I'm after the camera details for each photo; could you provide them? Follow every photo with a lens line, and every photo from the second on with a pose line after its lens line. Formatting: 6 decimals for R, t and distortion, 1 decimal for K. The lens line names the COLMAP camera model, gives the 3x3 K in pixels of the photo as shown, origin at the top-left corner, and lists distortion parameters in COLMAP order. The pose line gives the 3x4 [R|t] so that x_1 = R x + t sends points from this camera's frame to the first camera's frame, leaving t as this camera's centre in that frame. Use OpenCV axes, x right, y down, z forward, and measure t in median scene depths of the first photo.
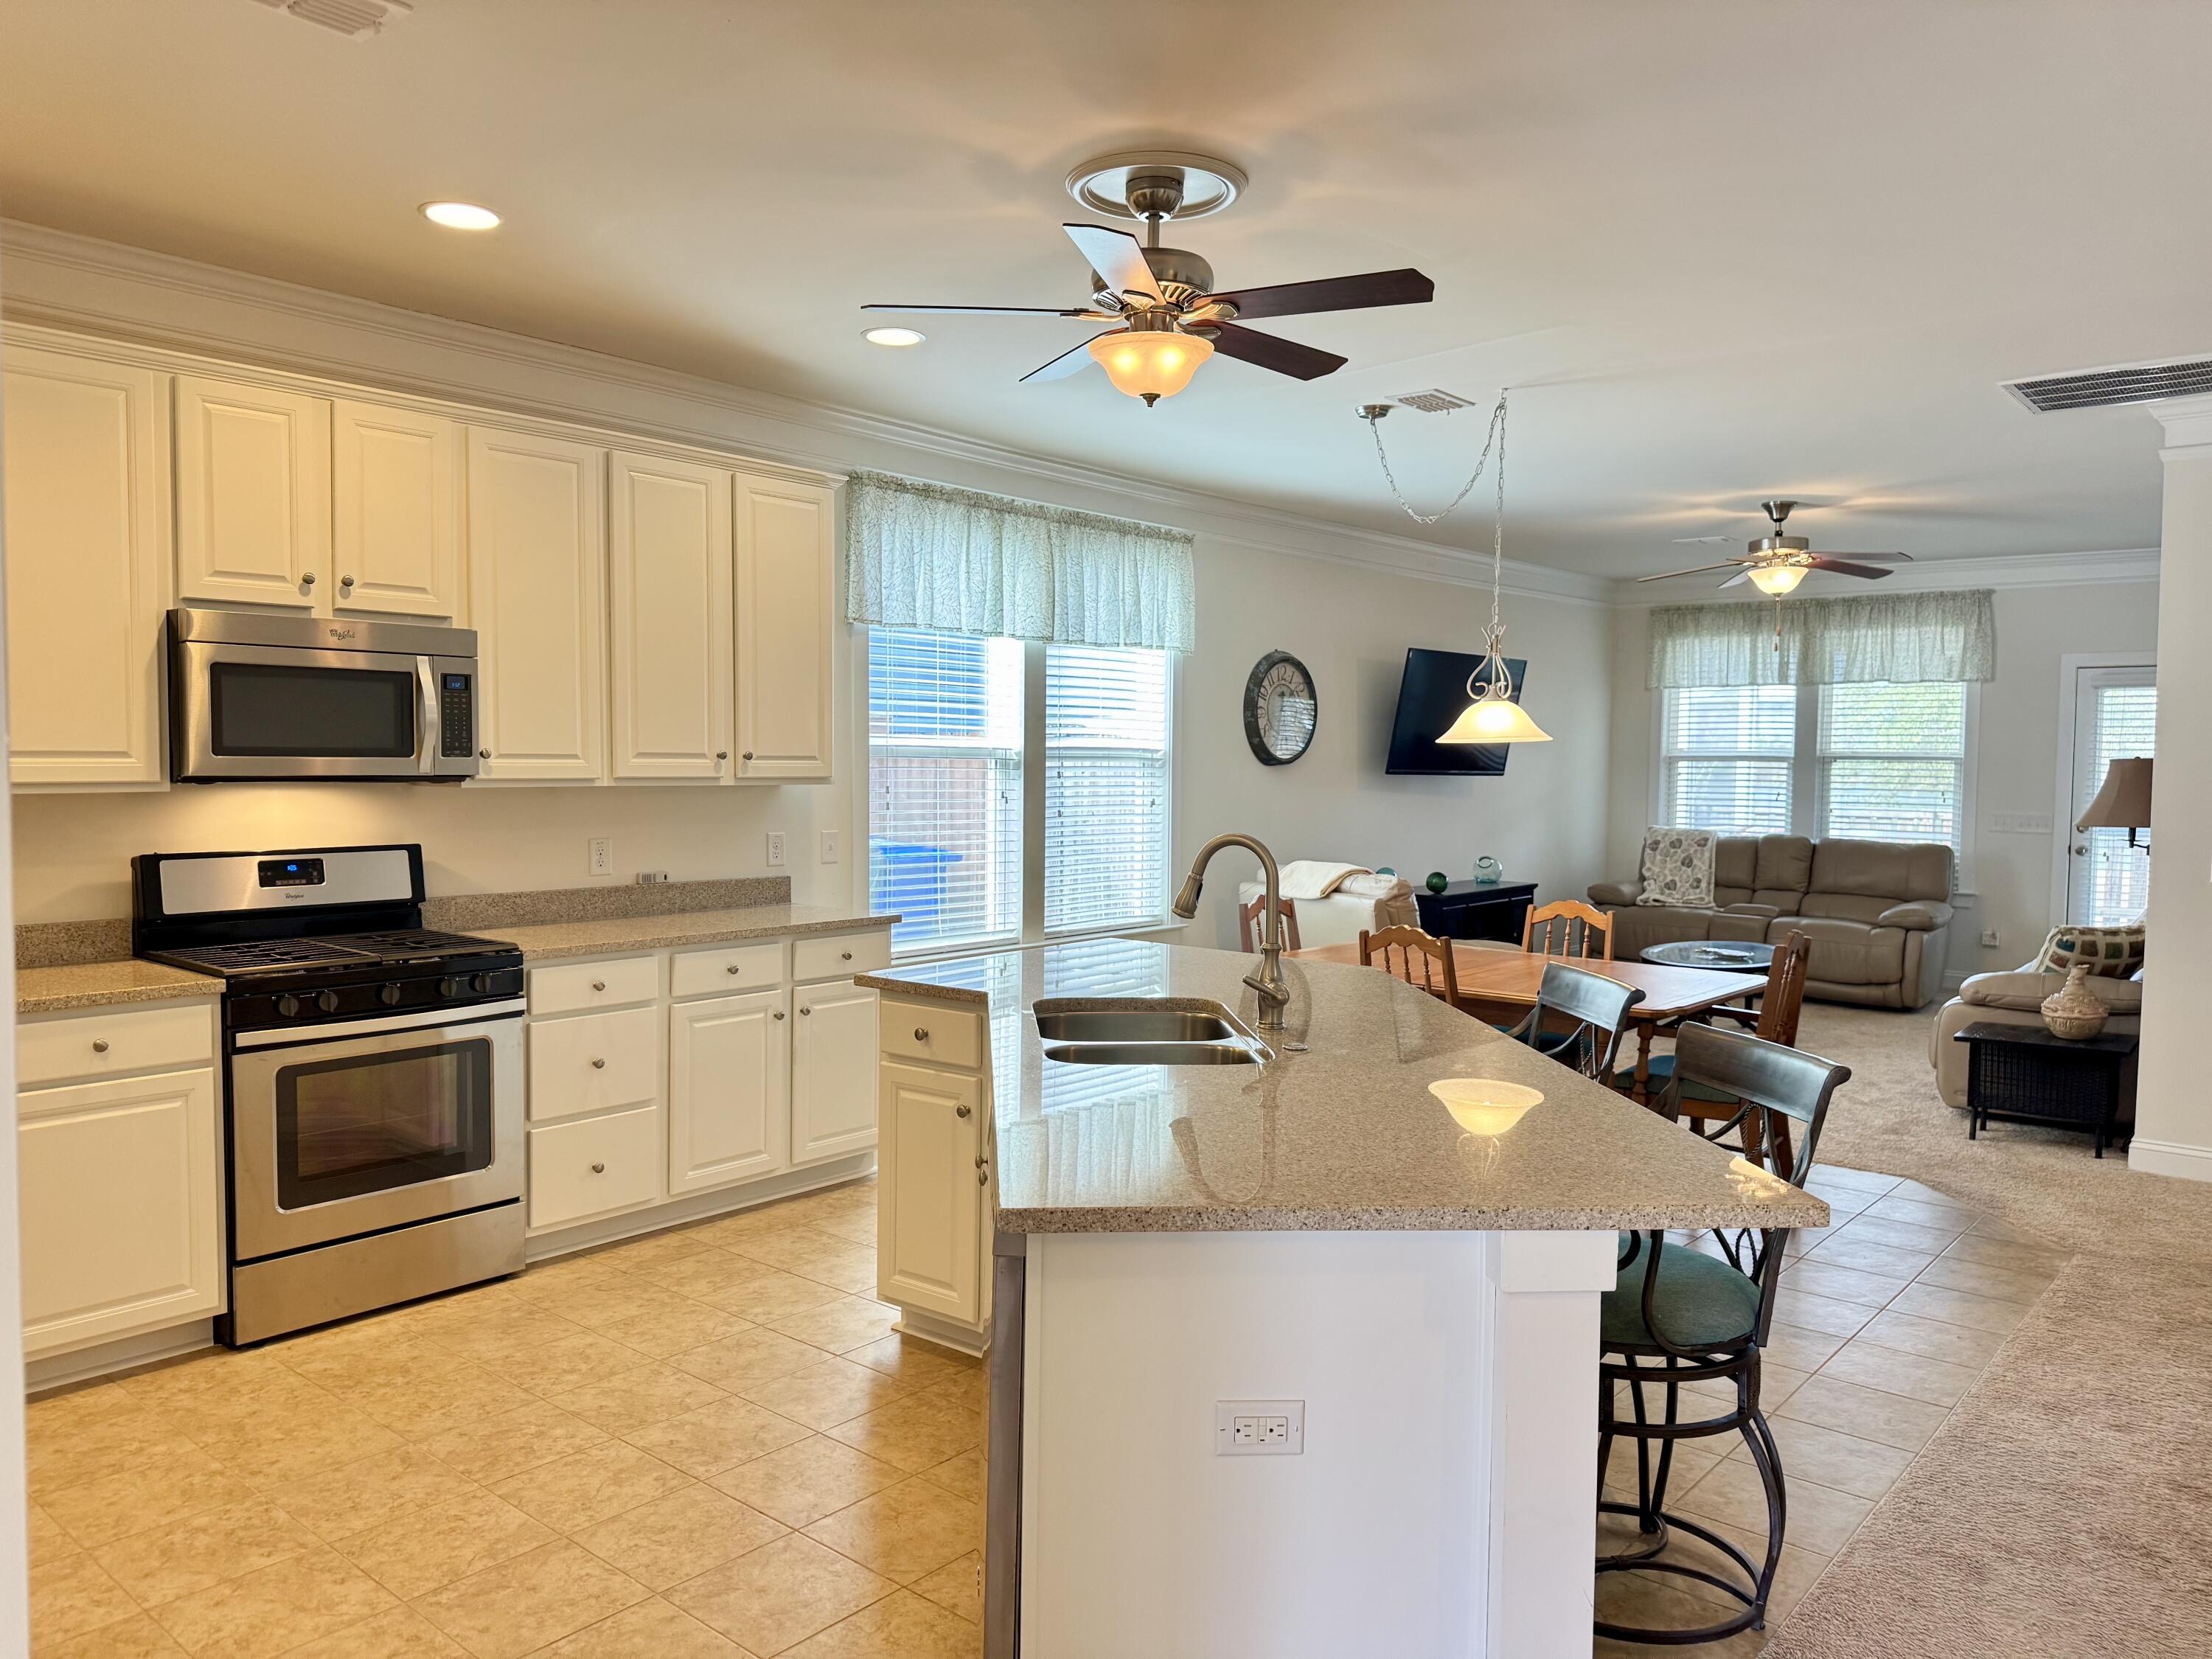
lens RADIAL K [[1560.9, 0, 1106.0], [0, 1560.9, 829.5], [0, 0, 1]] dist [0.003729, 0.002464]
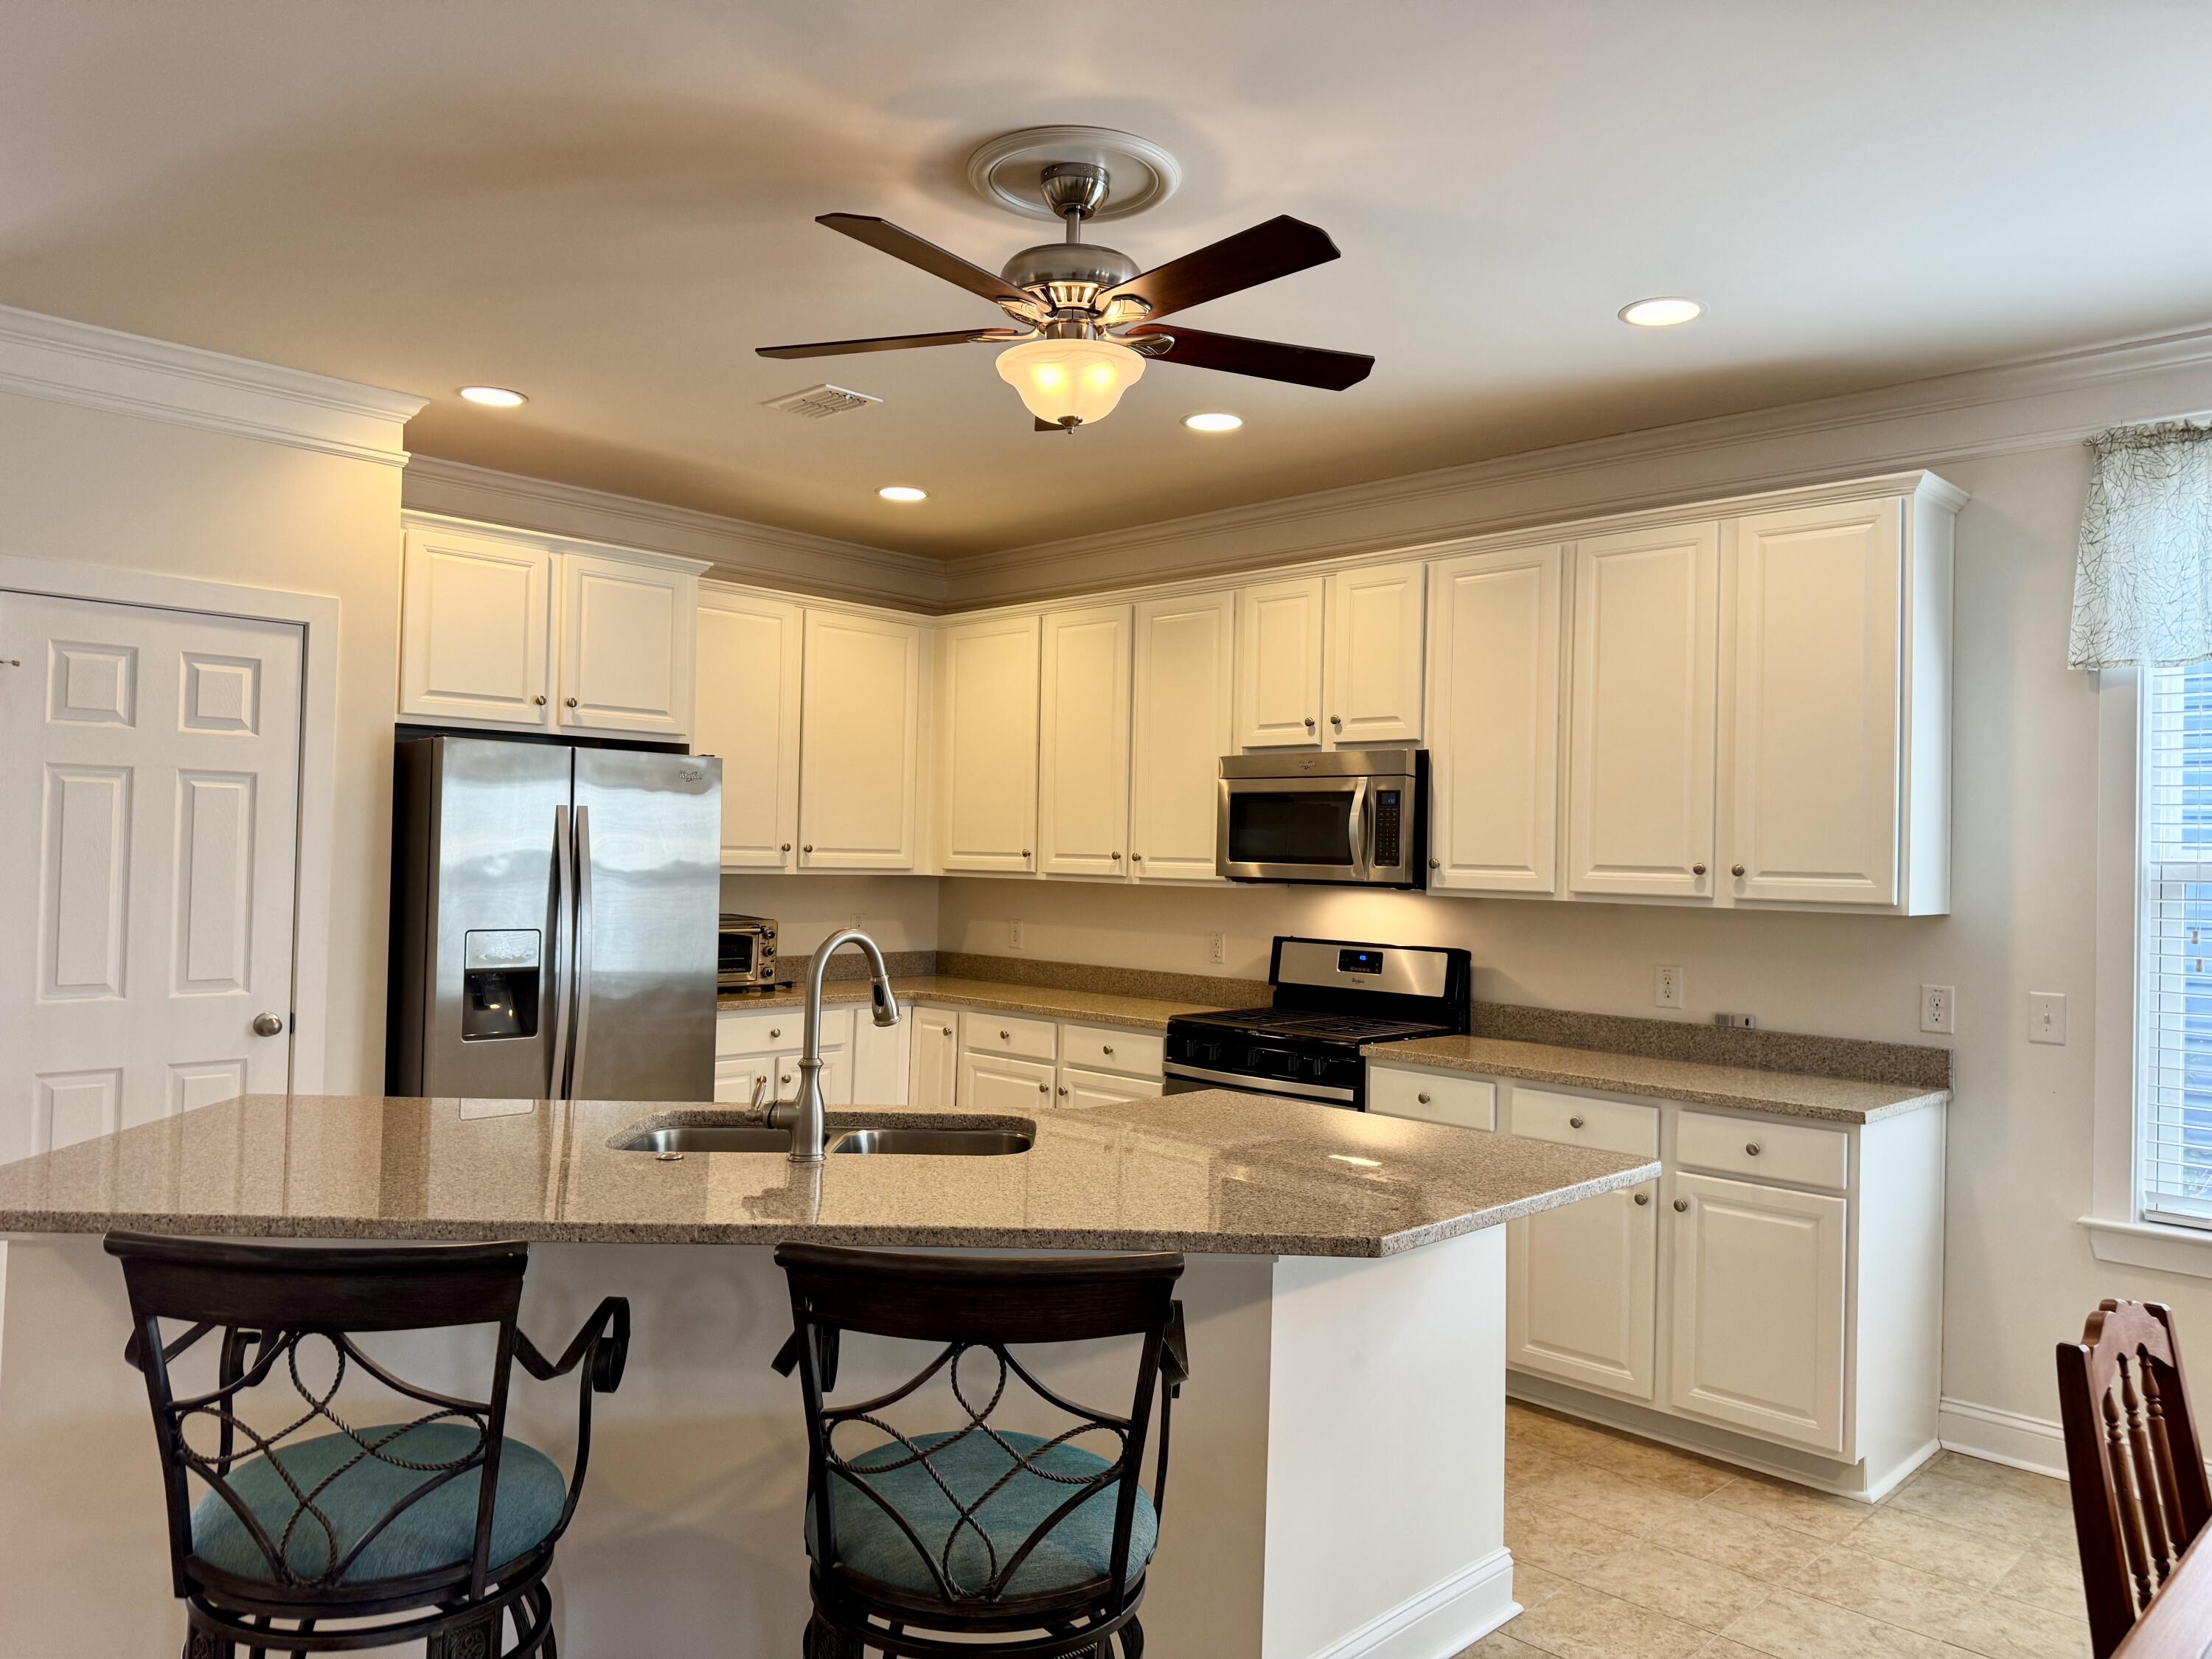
lens RADIAL K [[1542.8, 0, 1106.0], [0, 1542.8, 829.5], [0, 0, 1]] dist [0.159561, -0.268705]
pose [[-0.086598, -0.030682, -0.995771, 0.753593], [-0.072509, 0.997069, -0.024416, -0.033294], [0.993601, 0.070088, -0.088569, 0.976191]]
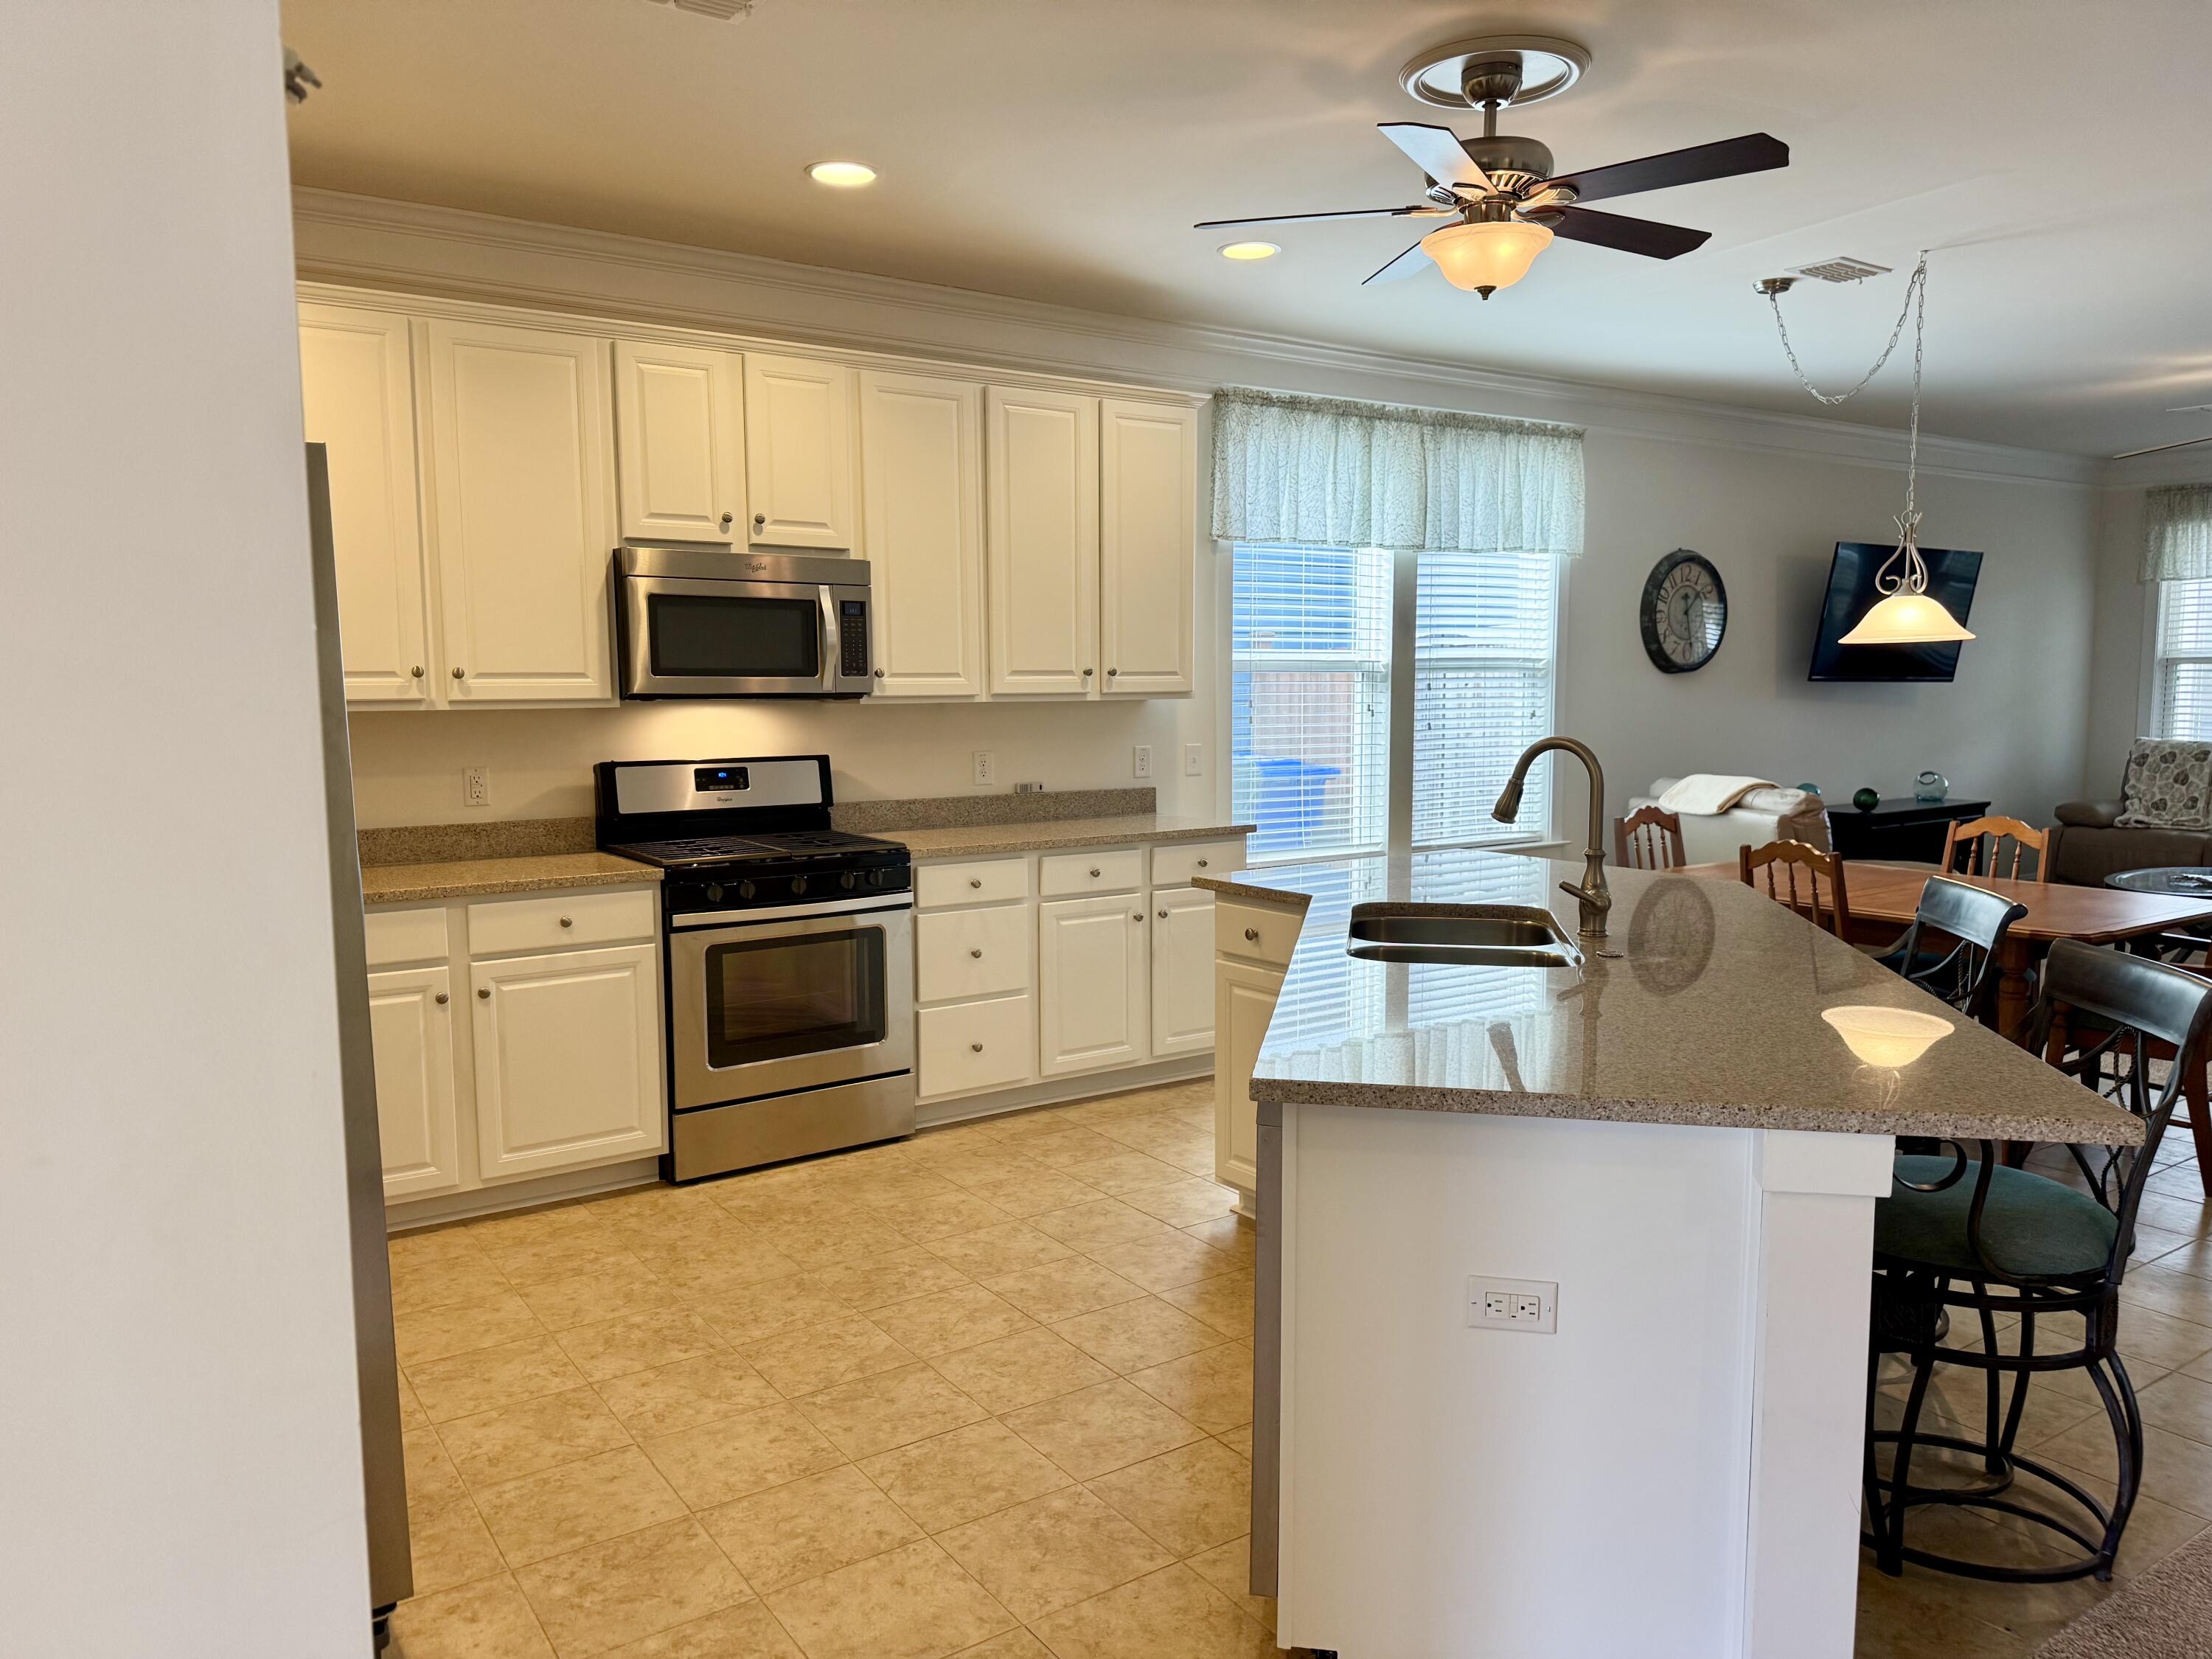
lens RADIAL K [[1542.8, 0, 1106.0], [0, 1542.8, 829.5], [0, 0, 1]] dist [0.159561, -0.268705]
pose [[0.964991, 0.011071, -0.262049, 0.053558], [0.002492, 0.998677, 0.051370, 0.007268], [0.262271, -0.050225, 0.963686, -0.028493]]
